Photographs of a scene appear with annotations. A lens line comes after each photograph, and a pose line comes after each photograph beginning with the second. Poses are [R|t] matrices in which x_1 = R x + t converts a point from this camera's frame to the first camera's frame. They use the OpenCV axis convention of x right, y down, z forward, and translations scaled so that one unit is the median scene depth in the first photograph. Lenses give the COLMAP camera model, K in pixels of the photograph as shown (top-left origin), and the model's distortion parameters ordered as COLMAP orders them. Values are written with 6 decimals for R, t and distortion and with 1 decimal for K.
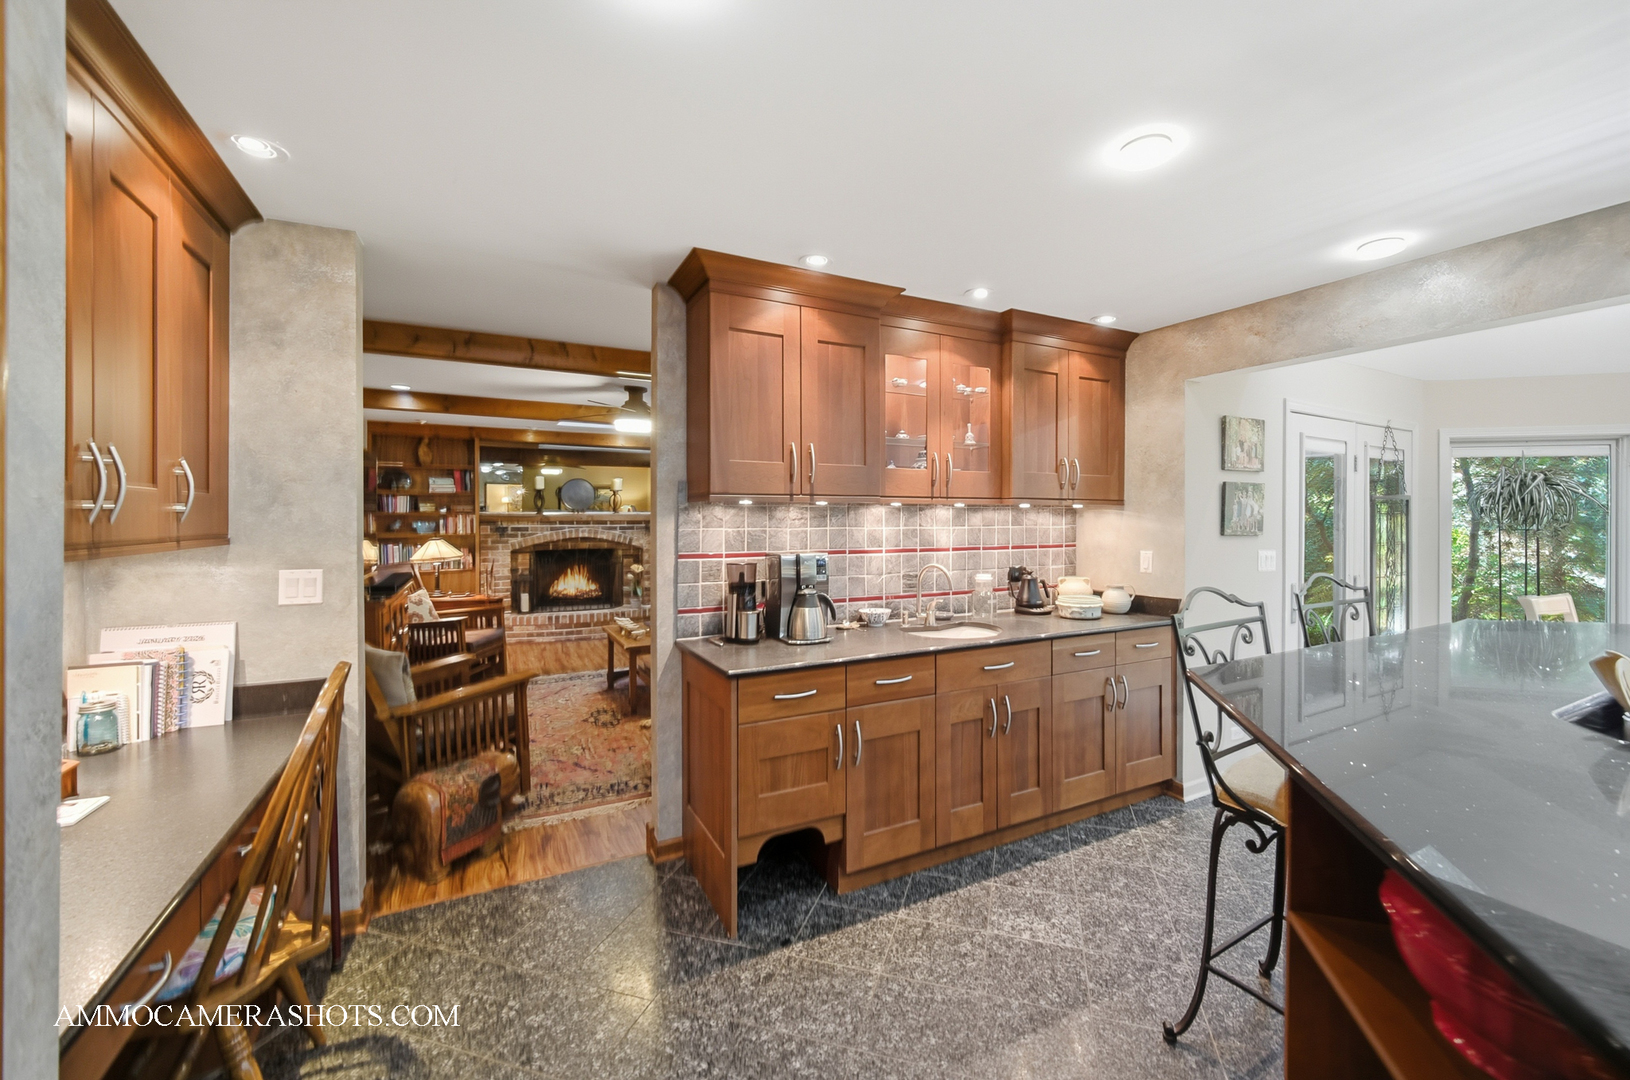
lens RADIAL K [[655.0, 0, 829.6], [0, 655.0, 525.4], [0, 0, 1]] dist [-0.000930, -0.000547]
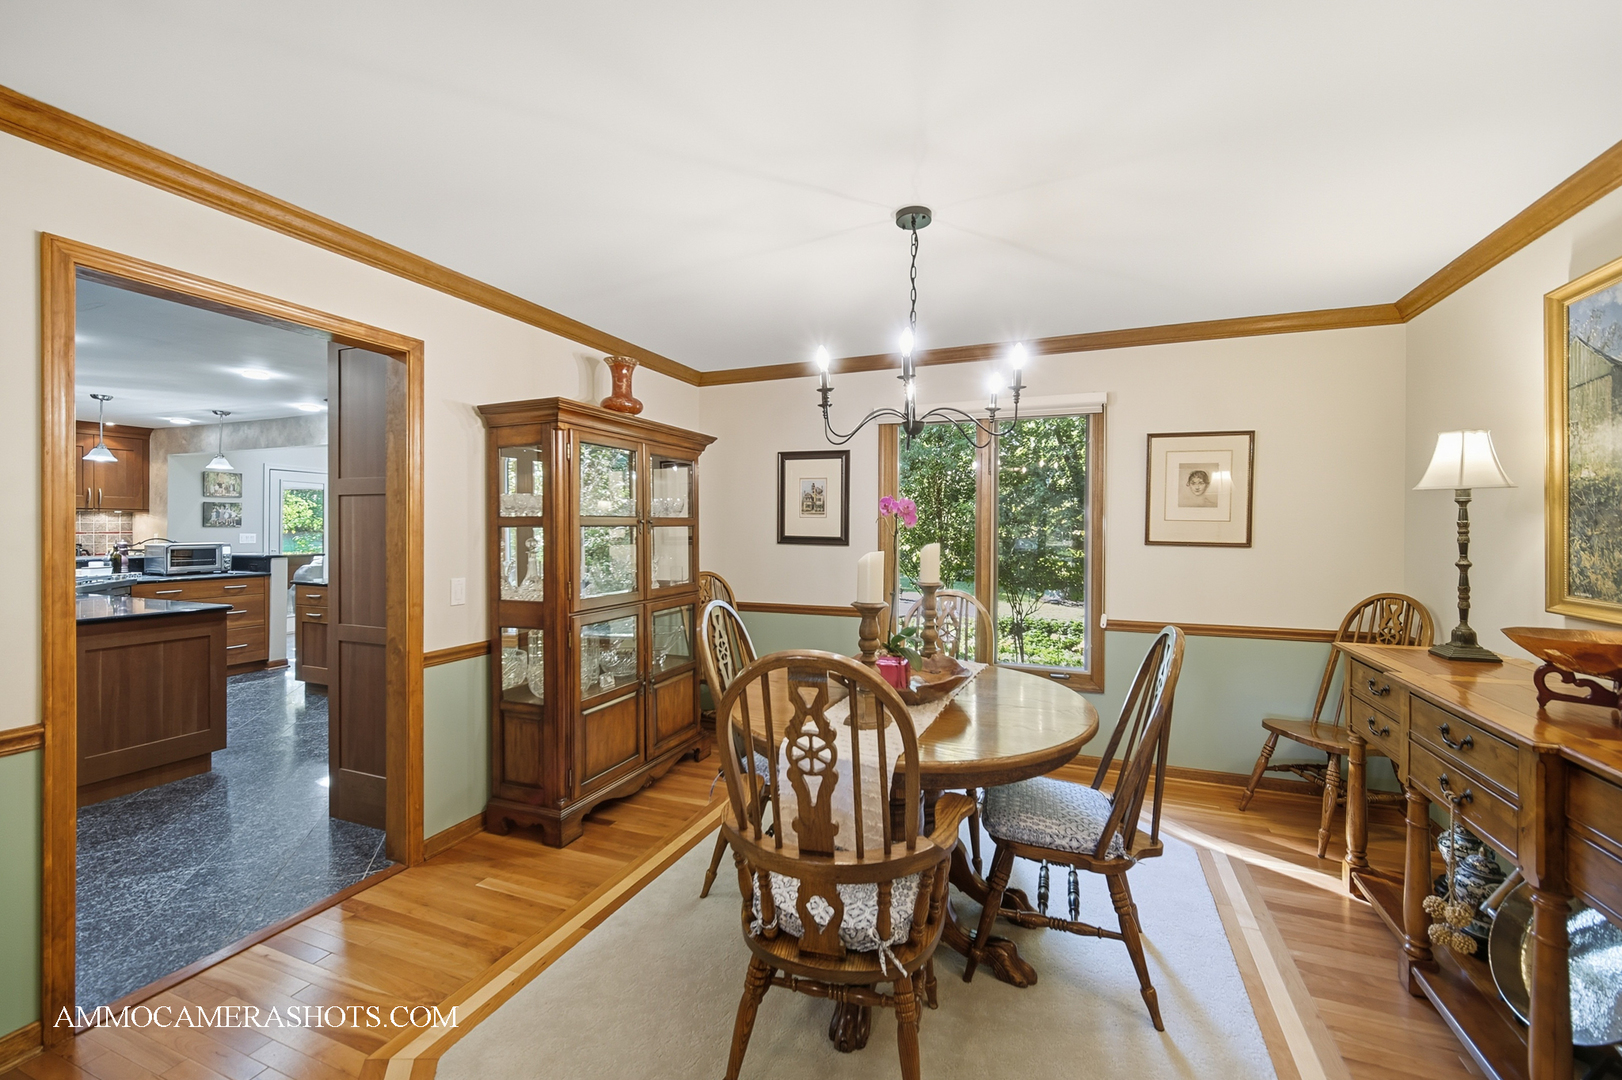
lens RADIAL K [[651.8, 0, 825.5], [0, 651.8, 525.4], [0, 0, 1]] dist [-0.000930, -0.000547]
pose [[0.762986, 0.000259, 0.646415, 0.444171], [0.004314, 0.999976, -0.005492, 0.018487], [-0.646400, 0.006978, 0.762966, -1.124188]]
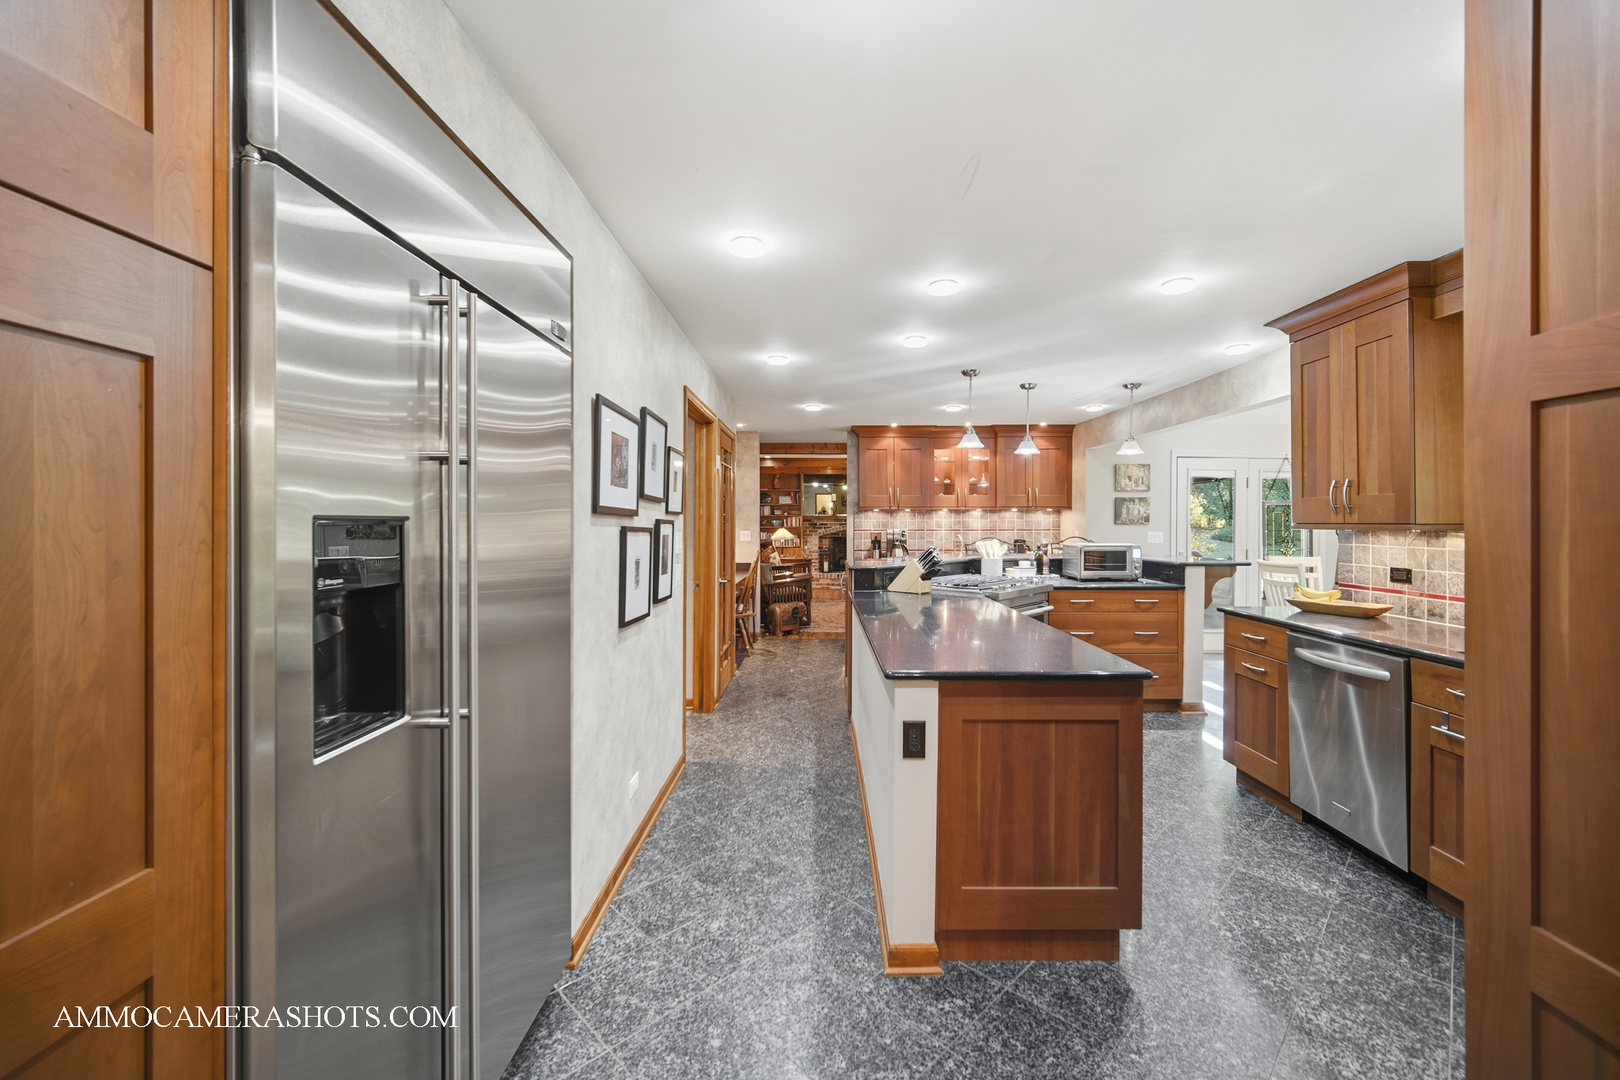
lens RADIAL K [[651.0, 0, 824.5], [0, 651.0, 525.4], [0, 0, 1]] dist [-0.000930, -0.000547]
pose [[0.885582, 0.001781, -0.464480, 0.420776], [-0.002818, 0.999995, -0.001539, 0.014595], [0.464475, 0.002672, 0.885582, -0.672233]]
